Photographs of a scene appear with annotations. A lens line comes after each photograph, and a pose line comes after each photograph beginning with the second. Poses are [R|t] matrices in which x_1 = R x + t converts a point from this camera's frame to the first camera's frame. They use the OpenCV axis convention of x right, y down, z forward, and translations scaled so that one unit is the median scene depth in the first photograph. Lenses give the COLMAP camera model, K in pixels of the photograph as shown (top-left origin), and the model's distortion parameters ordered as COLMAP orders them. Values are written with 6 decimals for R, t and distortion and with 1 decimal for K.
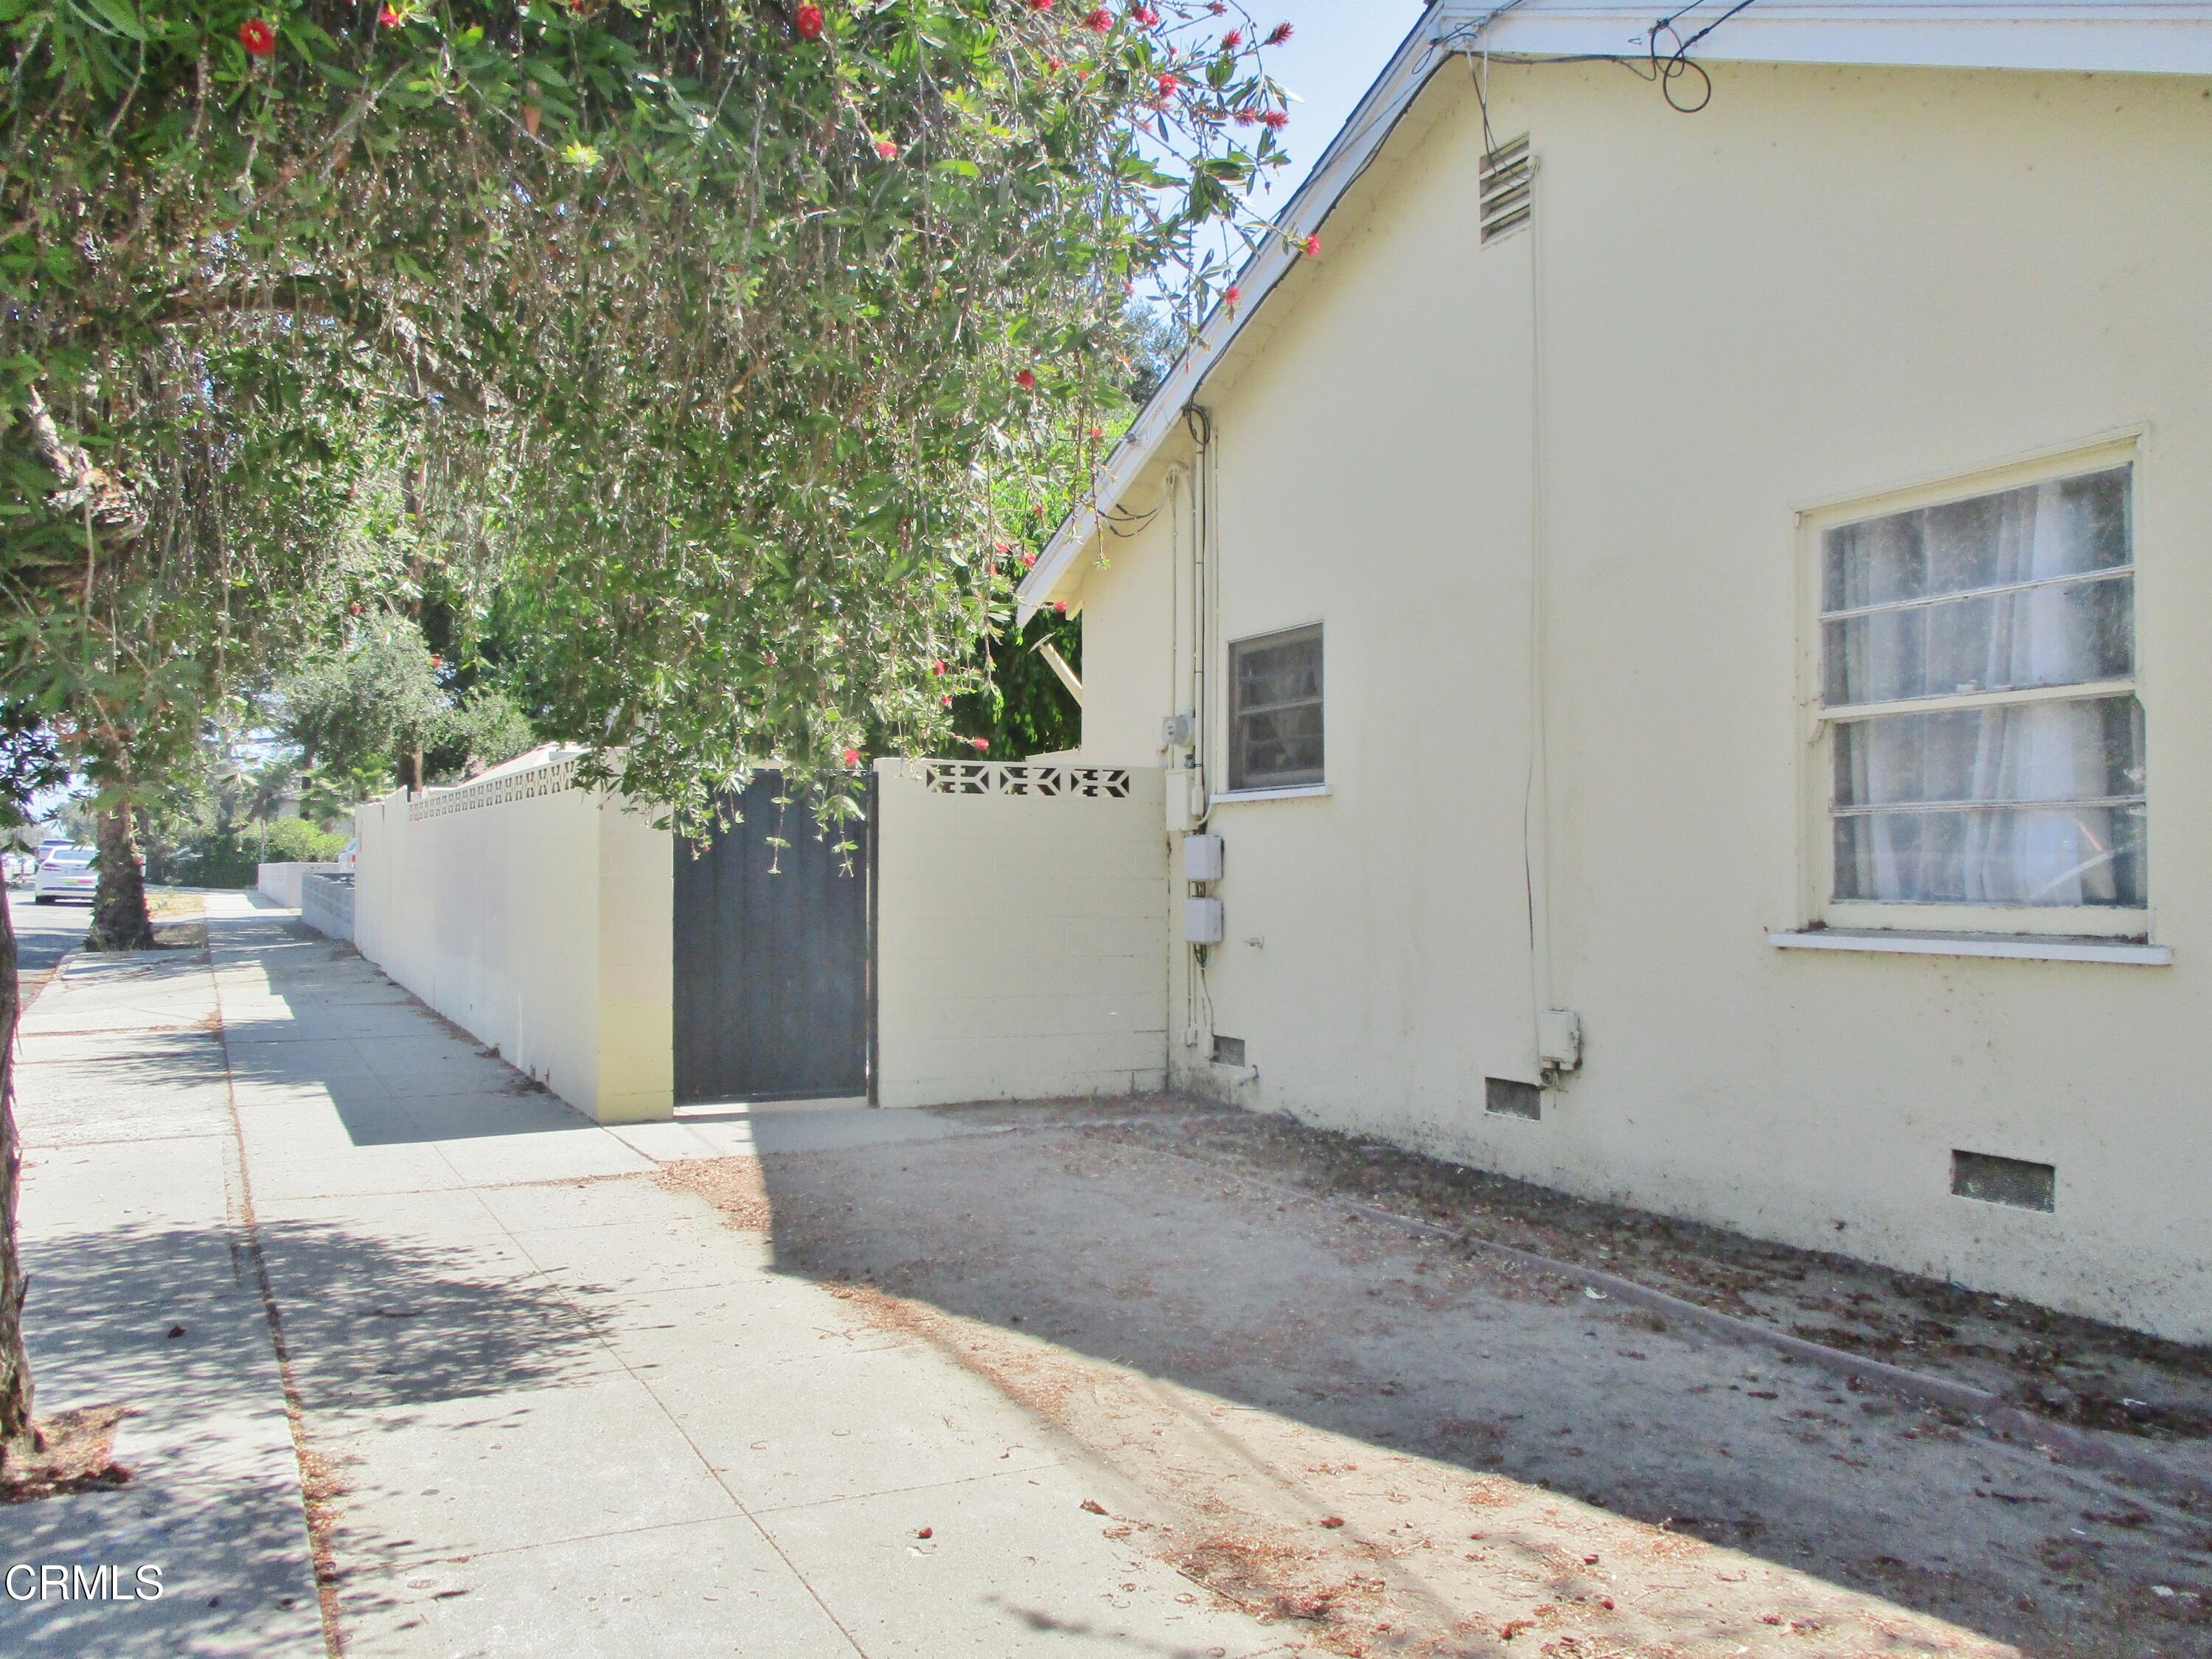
lens RADIAL K [[1822.7, 0, 1106.0], [0, 1822.7, 829.5], [0, 0, 1]] dist [-0.043245, 0.022144]
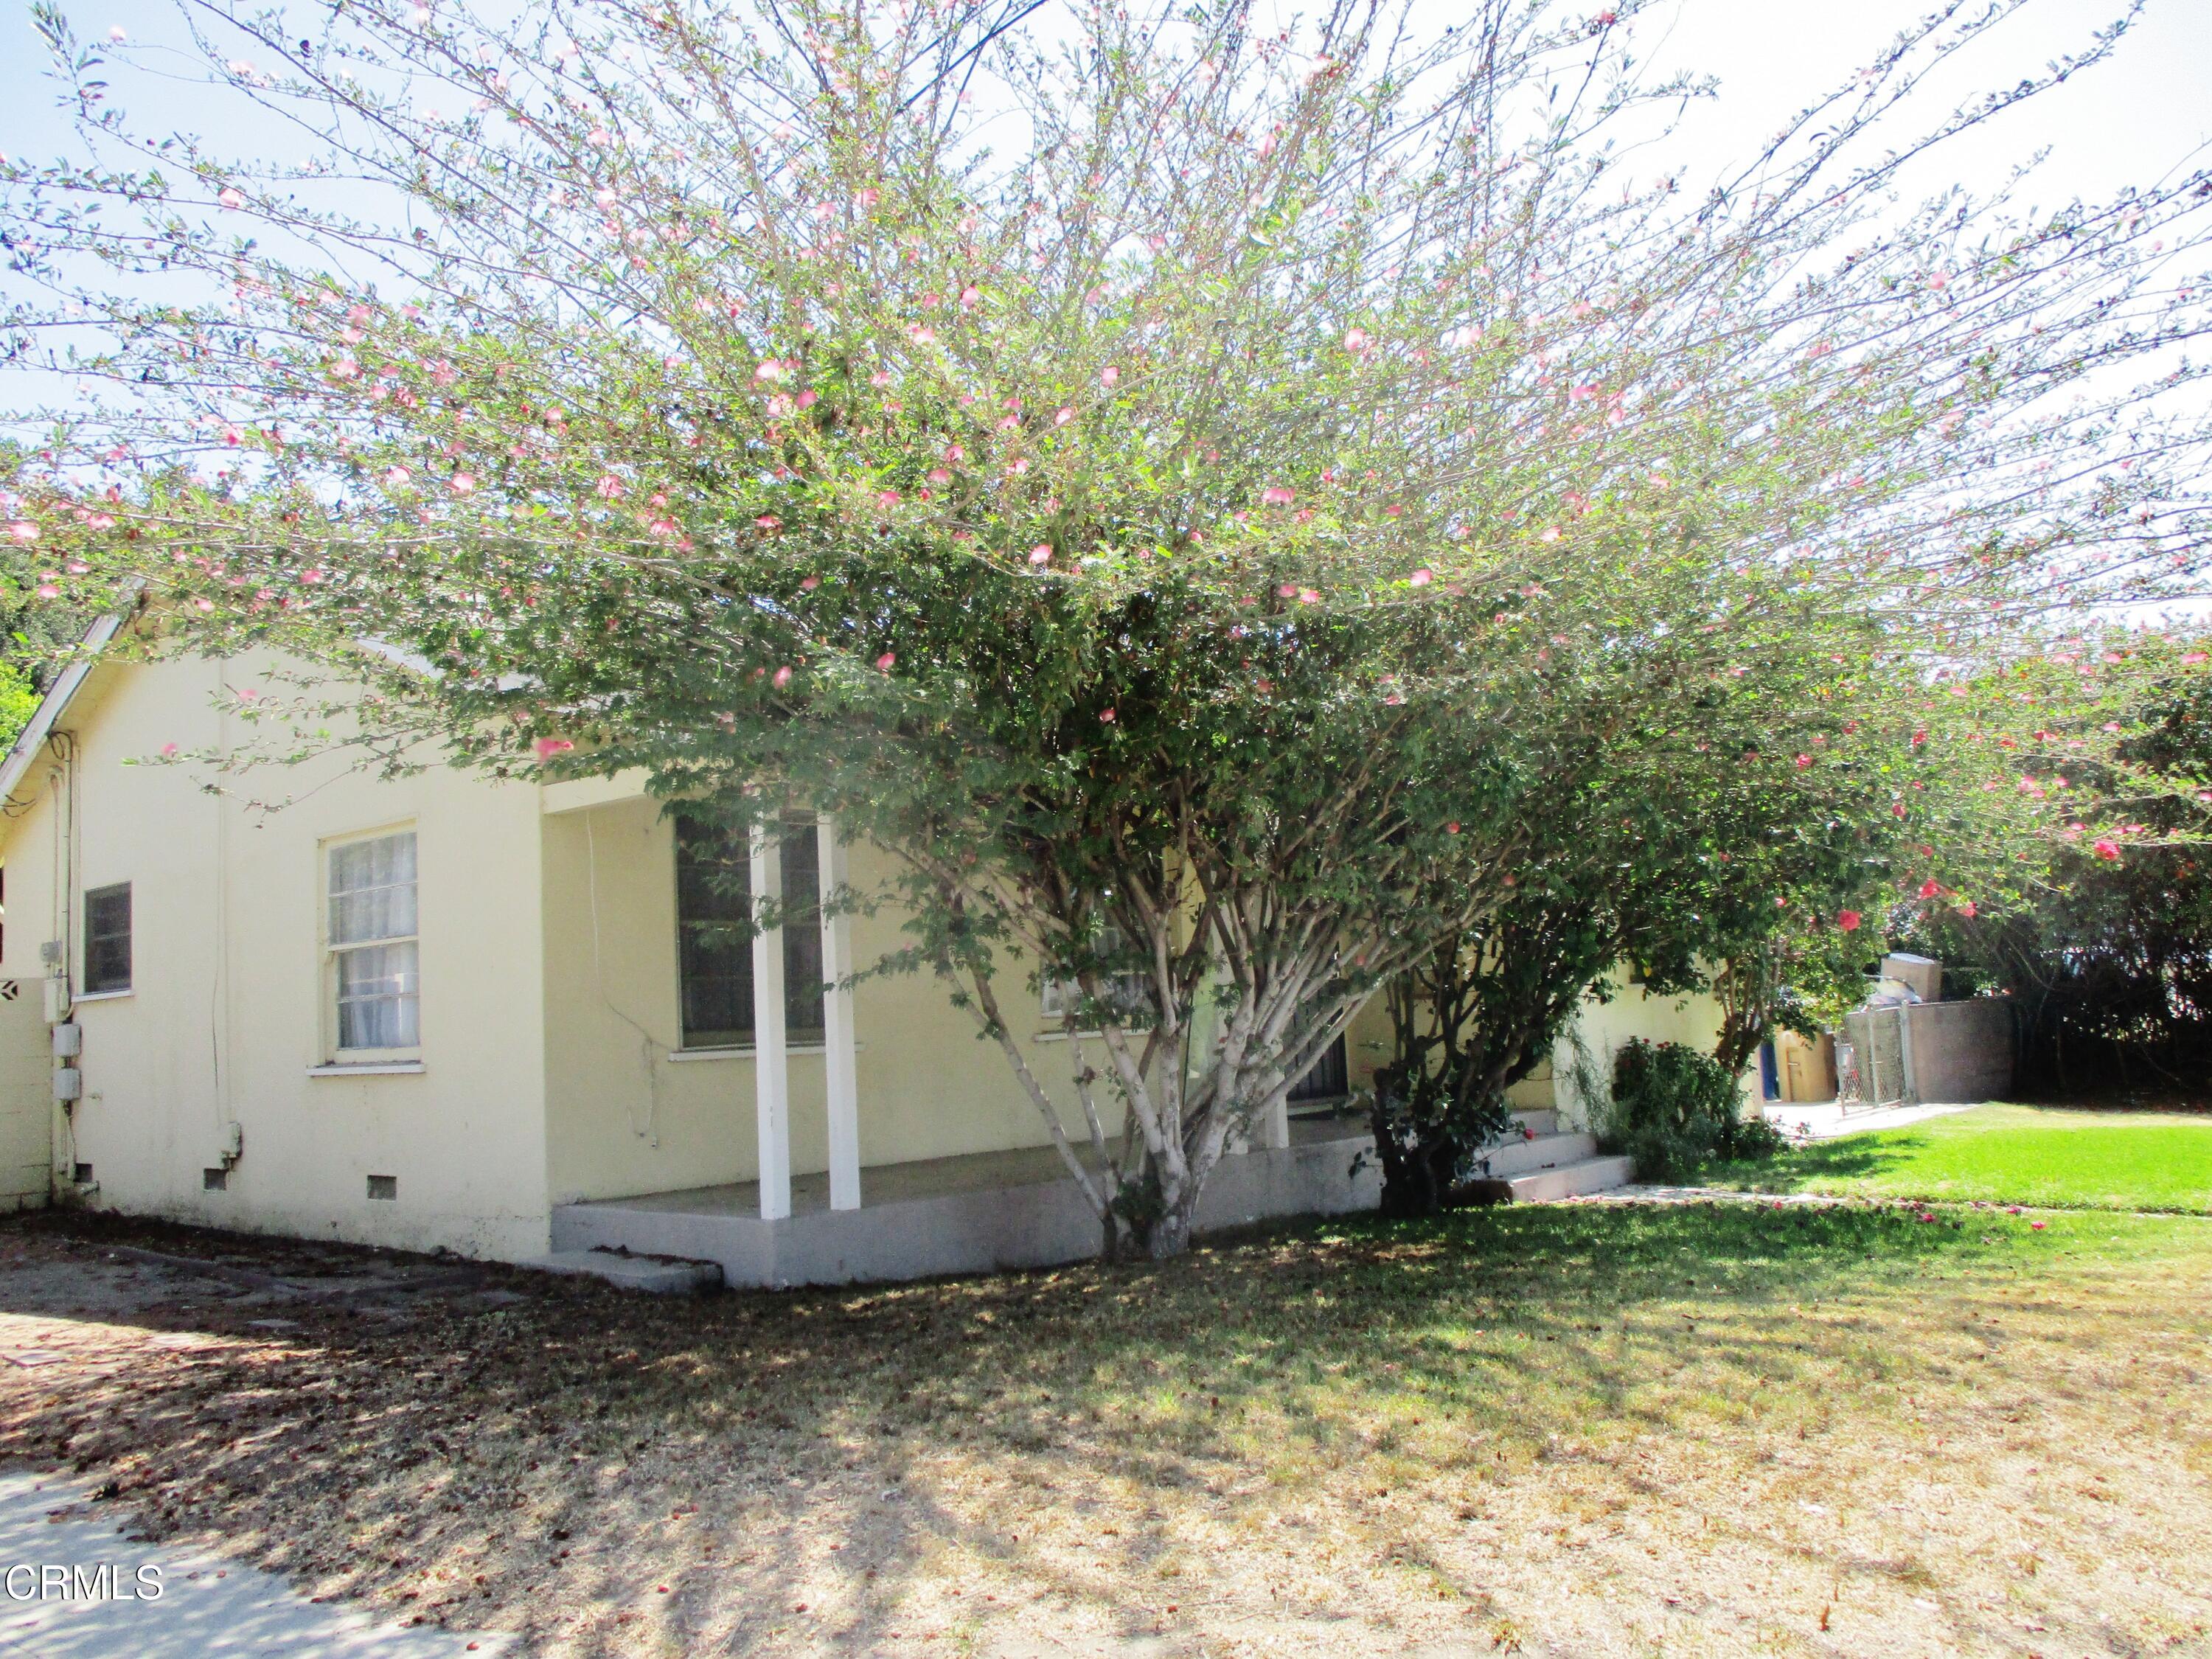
lens RADIAL K [[1822.7, 0, 1106.0], [0, 1822.7, 829.5], [0, 0, 1]] dist [-0.043245, 0.022144]
pose [[0.920705, -0.008631, 0.390164, 0.348108], [0.042877, 0.995940, -0.079148, -0.003554], [-0.387897, 0.089601, 0.917337, -0.882728]]
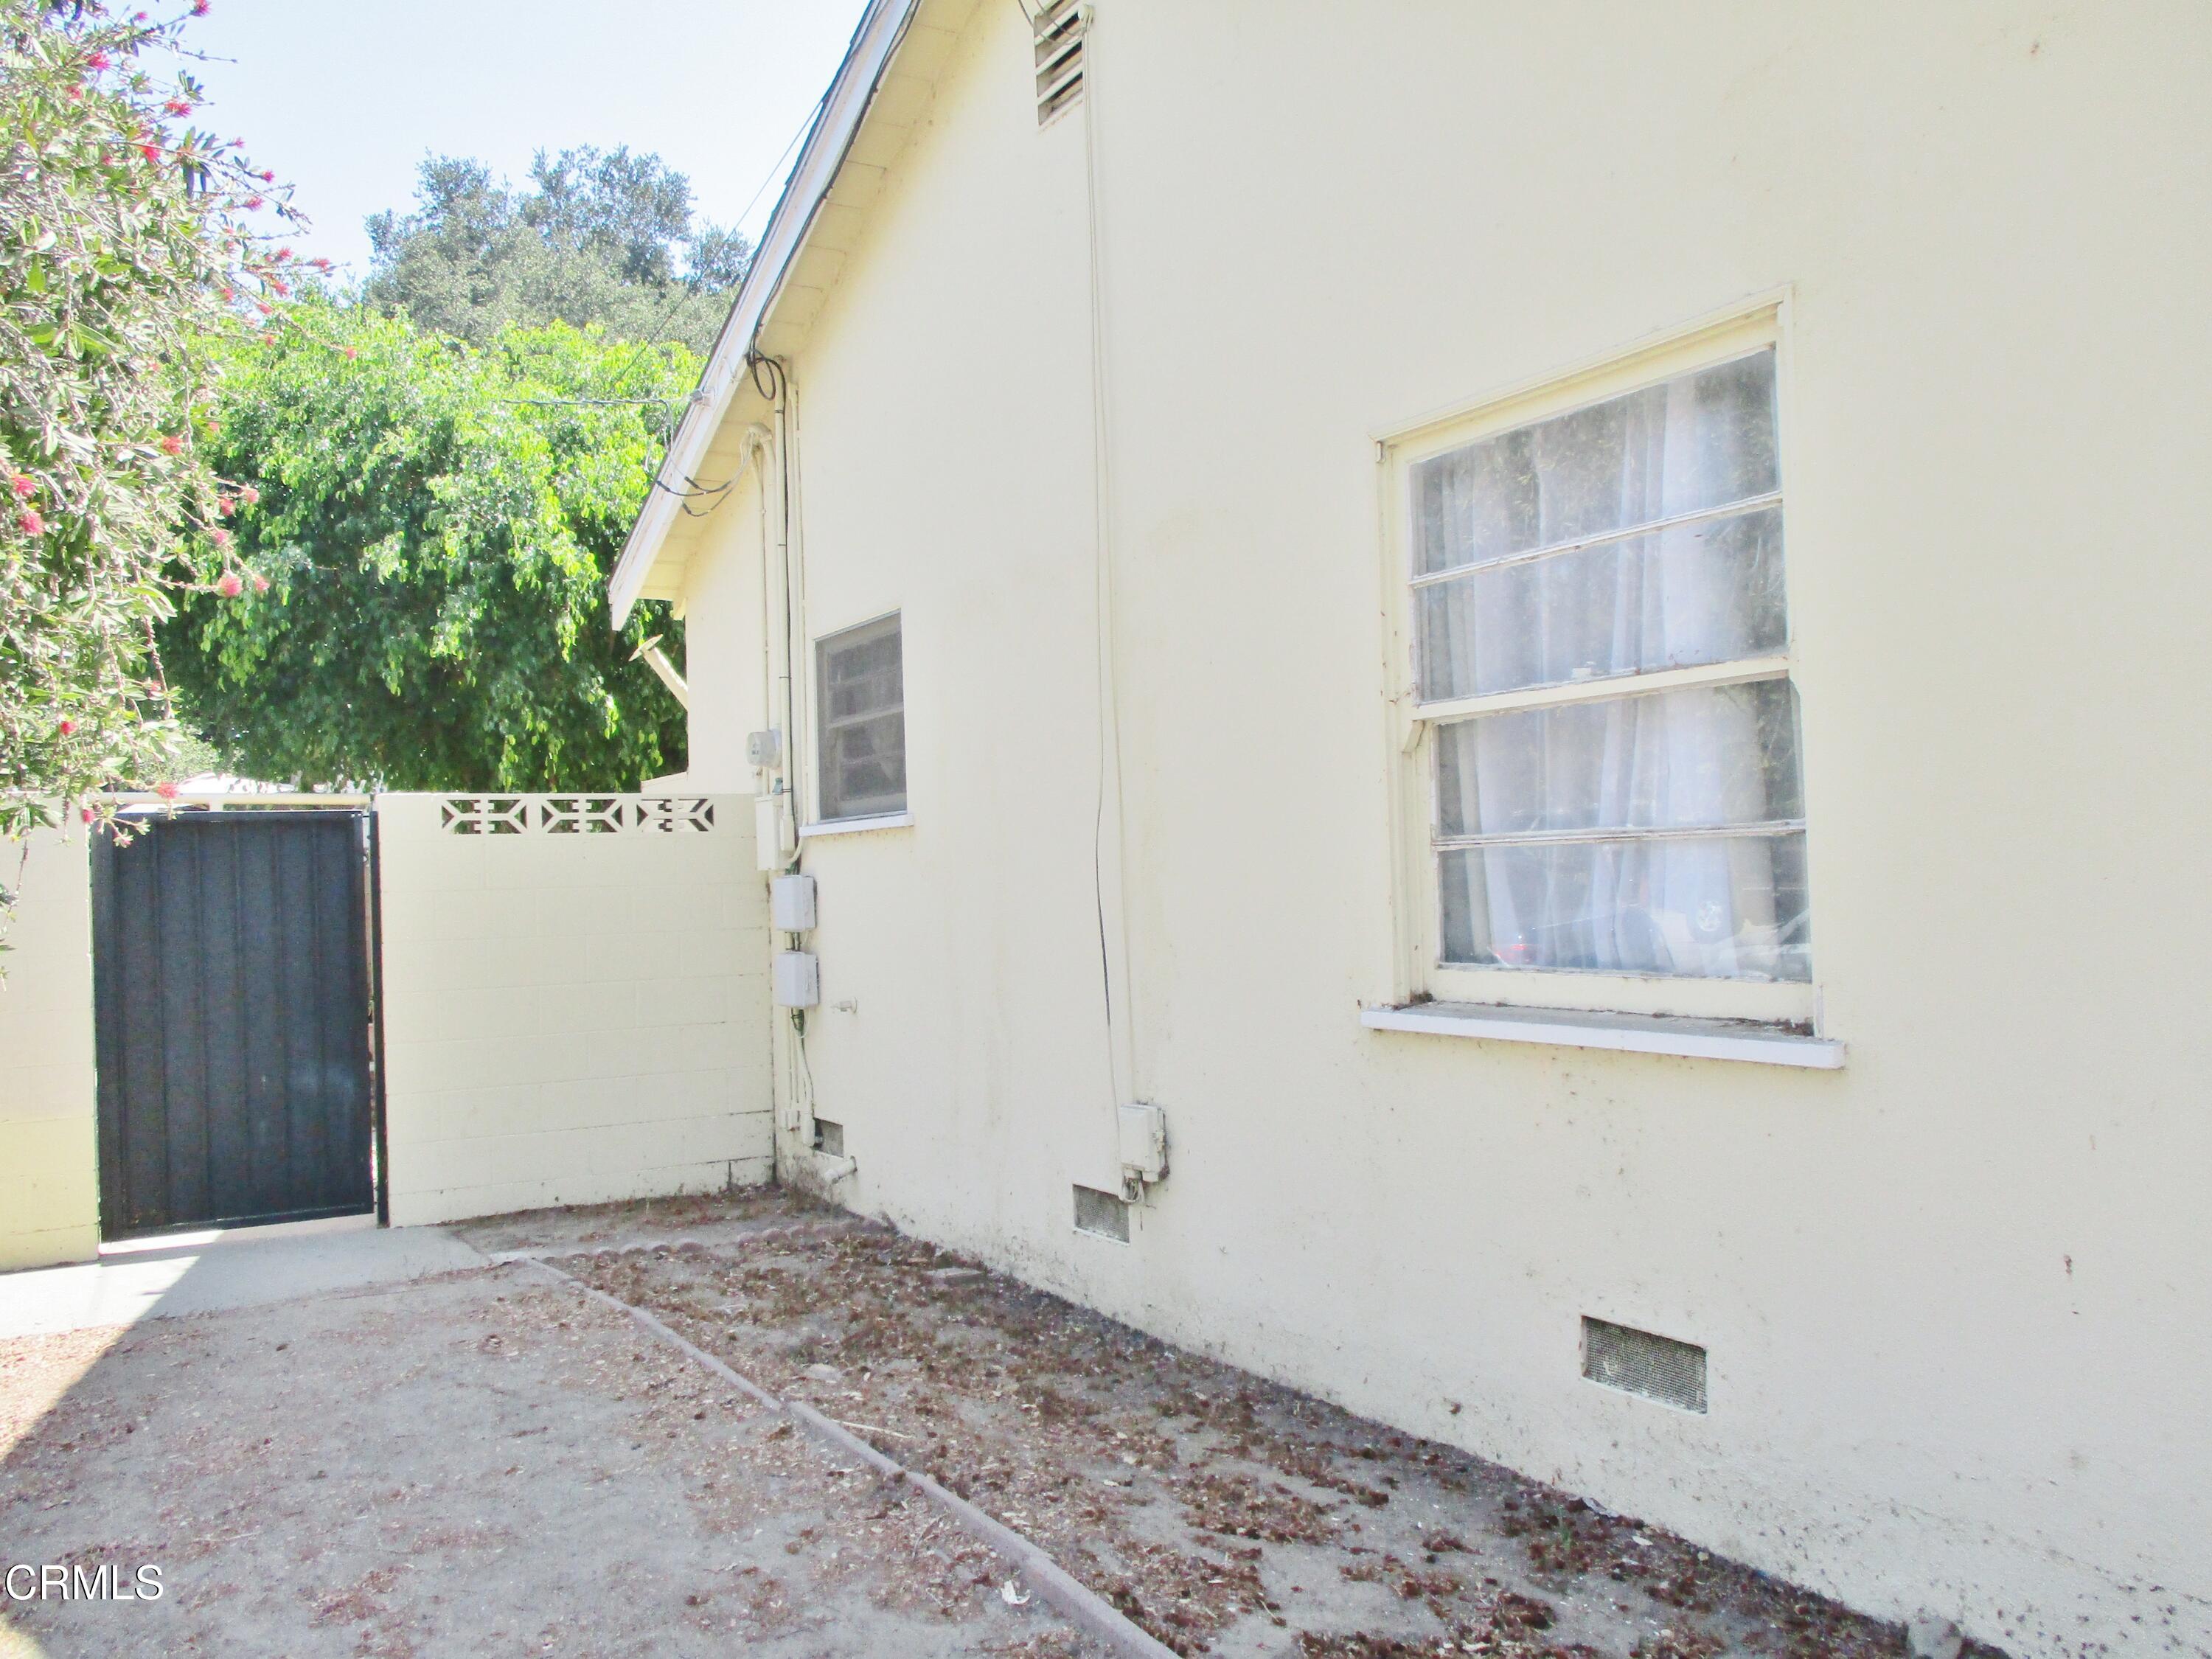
lens RADIAL K [[1822.7, 0, 1106.0], [0, 1822.7, 829.5], [0, 0, 1]] dist [-0.043245, 0.022144]
pose [[0.997011, -0.030277, 0.071083, 0.184033], [0.030475, 0.999534, -0.001700, -0.016172], [-0.070998, 0.003861, 0.997469, 0.230143]]
